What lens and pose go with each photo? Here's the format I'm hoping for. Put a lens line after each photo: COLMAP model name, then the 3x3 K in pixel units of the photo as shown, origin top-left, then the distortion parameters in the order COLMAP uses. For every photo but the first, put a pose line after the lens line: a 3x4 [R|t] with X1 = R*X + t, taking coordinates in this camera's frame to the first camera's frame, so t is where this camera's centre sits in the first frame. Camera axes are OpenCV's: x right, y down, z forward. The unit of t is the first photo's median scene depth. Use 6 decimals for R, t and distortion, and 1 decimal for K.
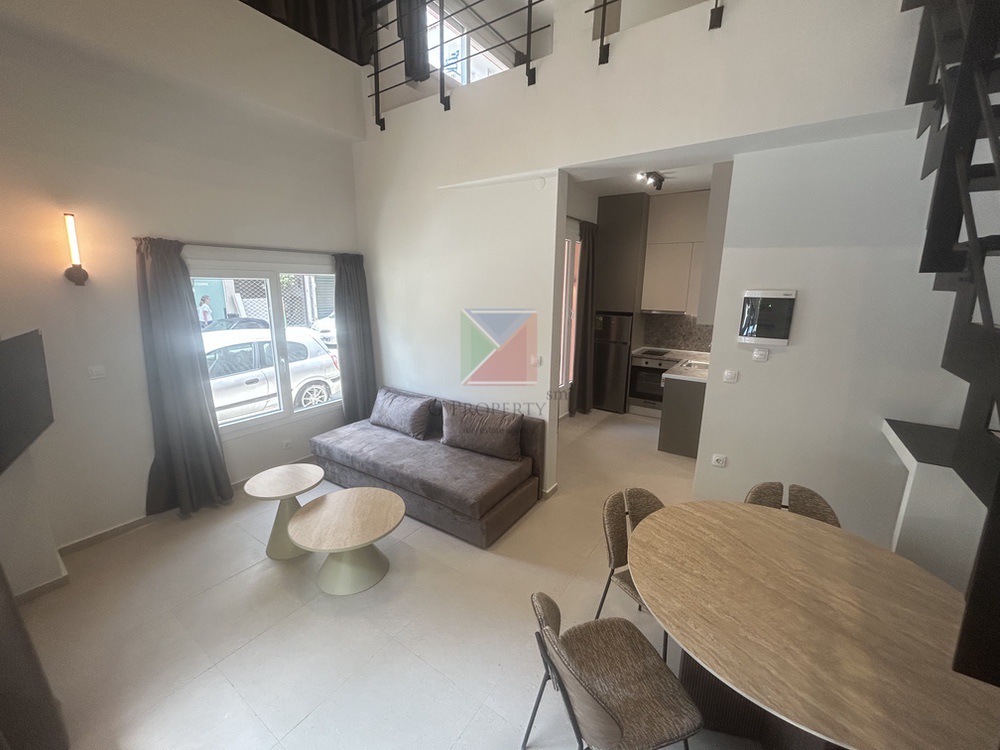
lens RADIAL K [[409.3, 0, 498.2], [0, 409.3, 375.0], [0, 0, 1]] dist [-0.001065, 0.000251]
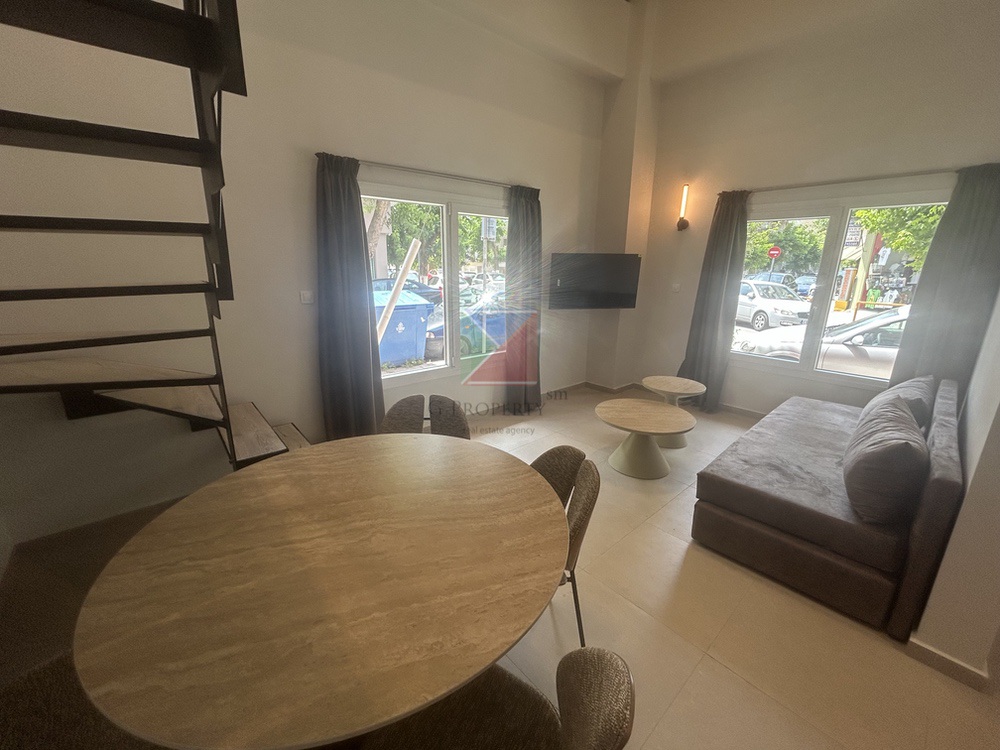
lens RADIAL K [[409.3, 0, 498.2], [0, 409.3, 375.0], [0, 0, 1]] dist [-0.001065, 0.000251]
pose [[-0.256025, 0.244370, -0.935272, 1.435461], [-0.229478, 0.924498, 0.304373, -0.037681], [0.939037, 0.292551, -0.180617, 1.417401]]
